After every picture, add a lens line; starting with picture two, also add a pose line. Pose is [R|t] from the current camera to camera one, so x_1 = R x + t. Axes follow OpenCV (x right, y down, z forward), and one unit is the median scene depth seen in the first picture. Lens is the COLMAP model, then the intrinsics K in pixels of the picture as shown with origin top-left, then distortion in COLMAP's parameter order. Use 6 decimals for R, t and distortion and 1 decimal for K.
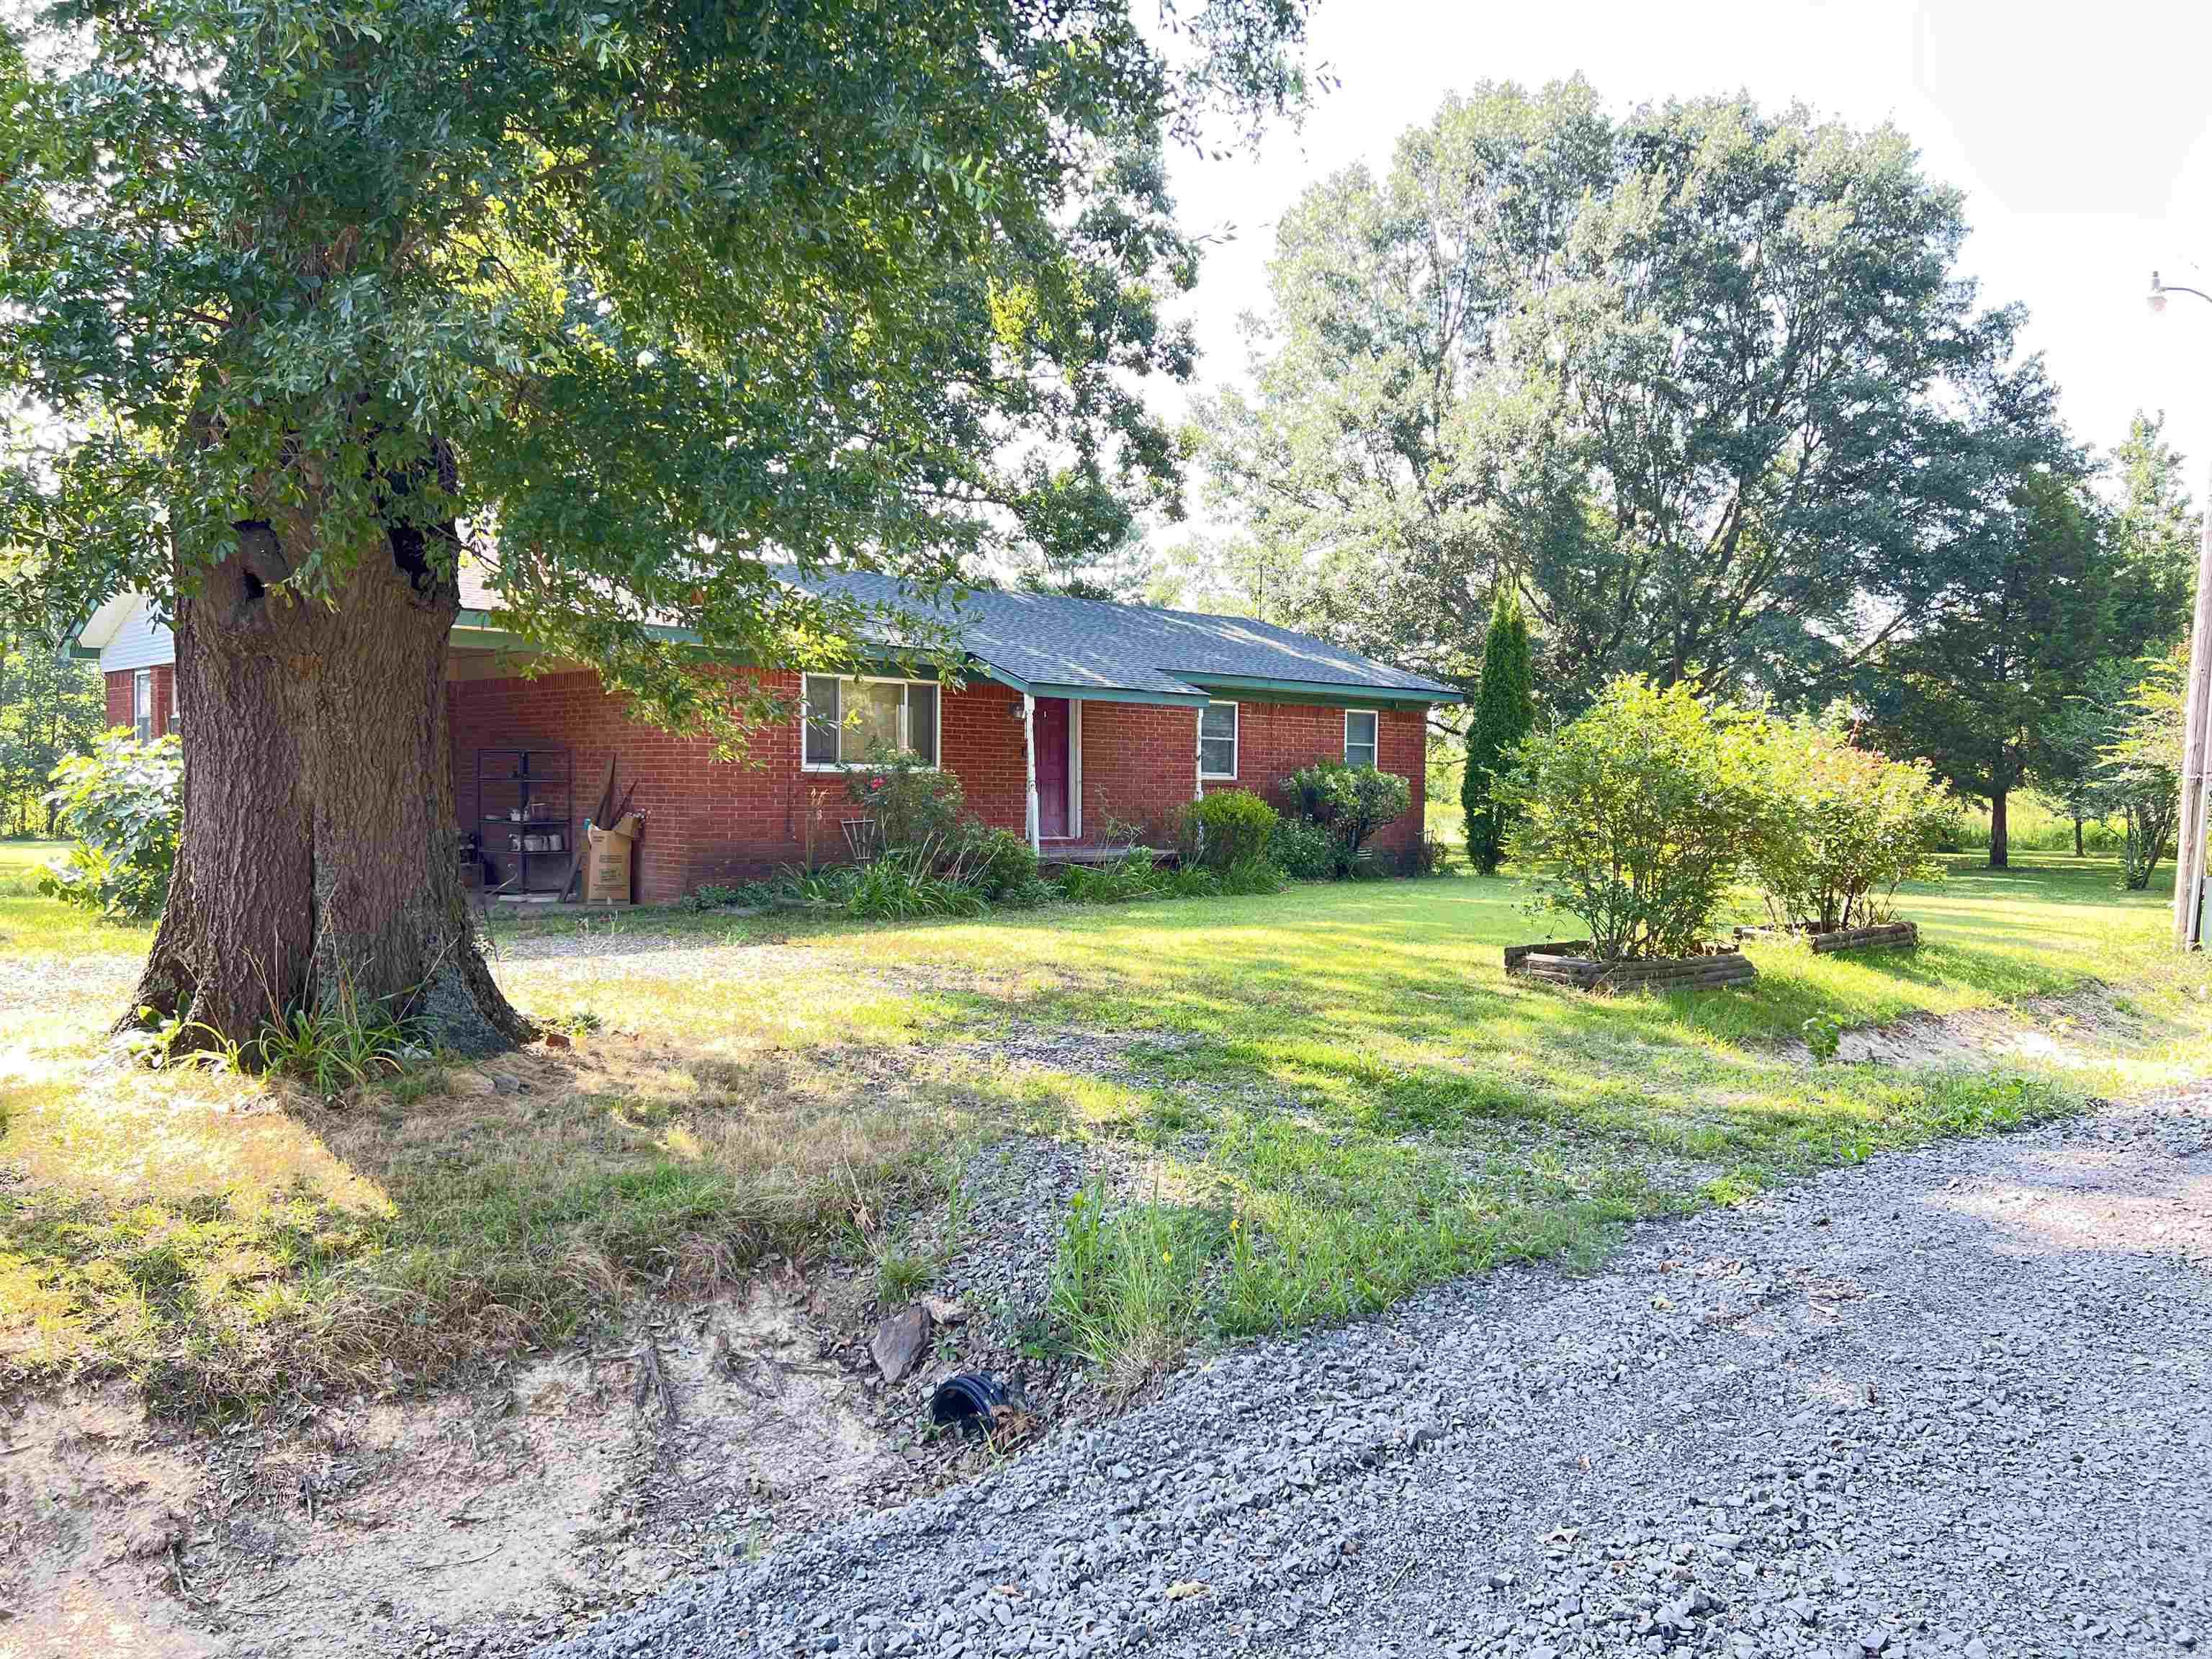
lens RADIAL K [[1675.0, 0, 1105.2], [0, 1675.0, 824.1], [0, 0, 1]] dist [0.011558, 0.000176]
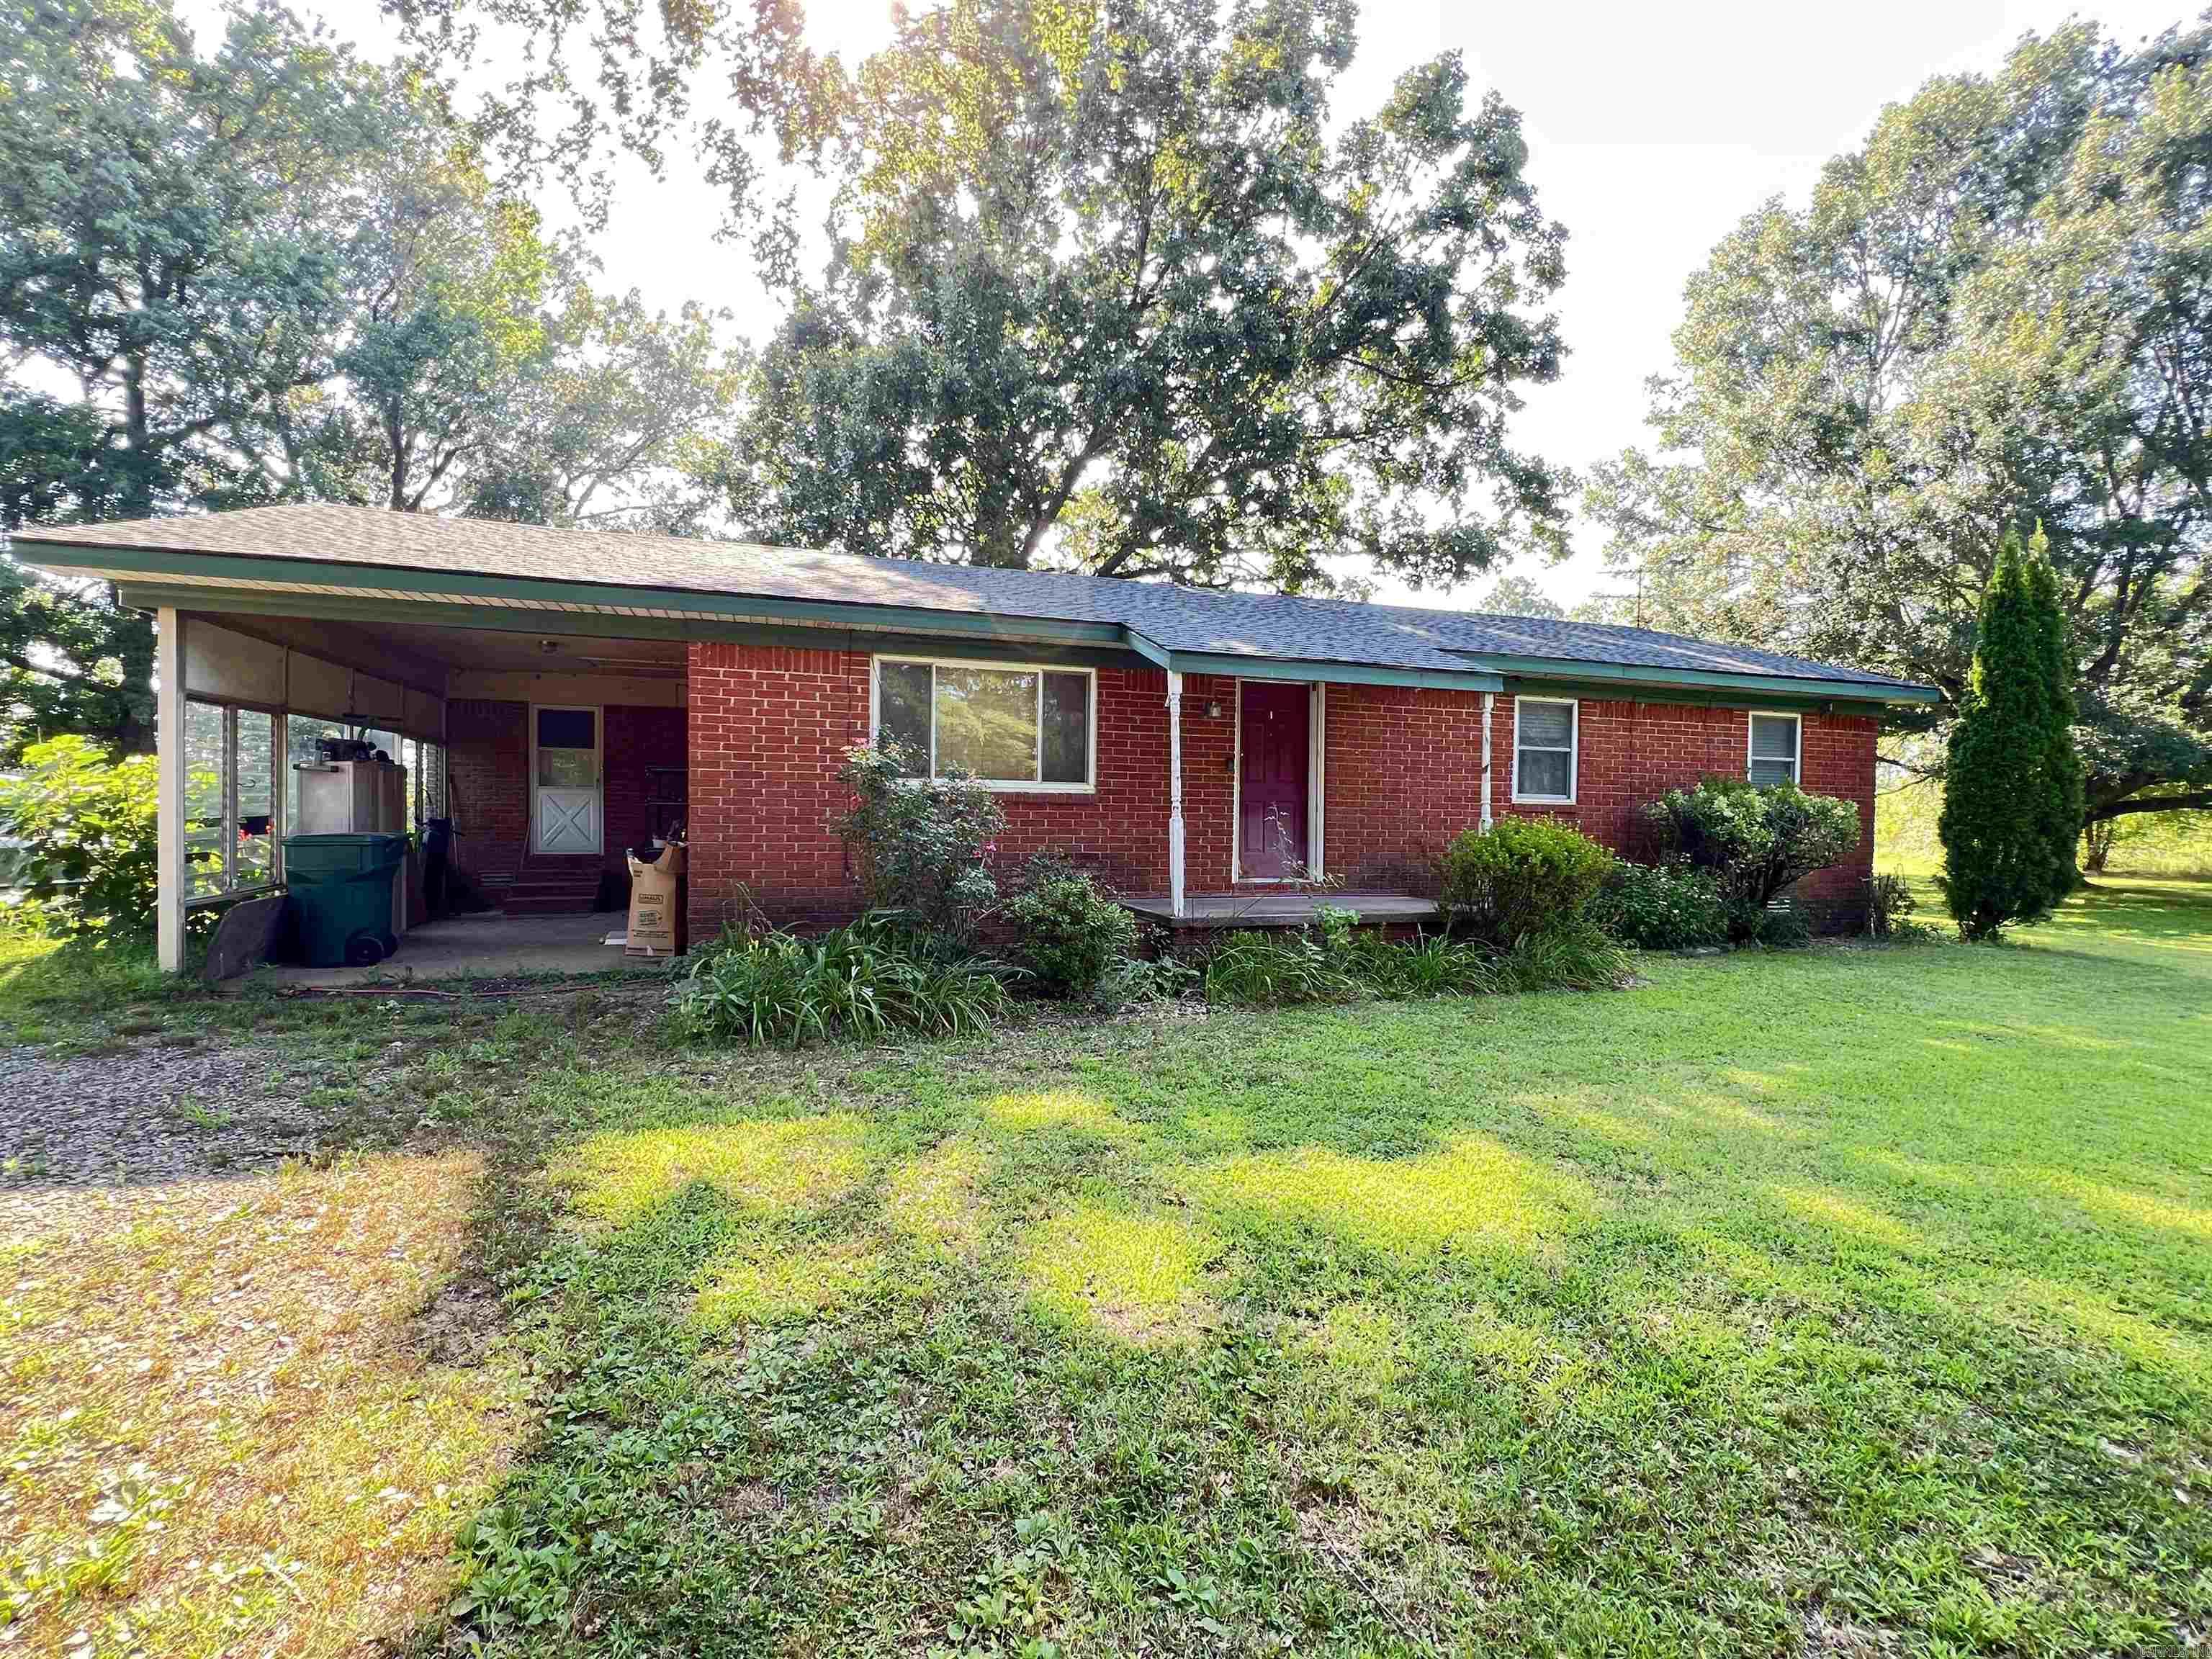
lens RADIAL K [[958.0, 0, 1108.4], [0, 958.0, 827.9], [0, 0, 1]] dist [-0.009585, 0.000183]
pose [[0.897516, 0.008708, -0.440895, 0.078079], [-0.014445, 0.999849, -0.009657, -0.008803], [0.440744, 0.015037, 0.897507, 0.515315]]
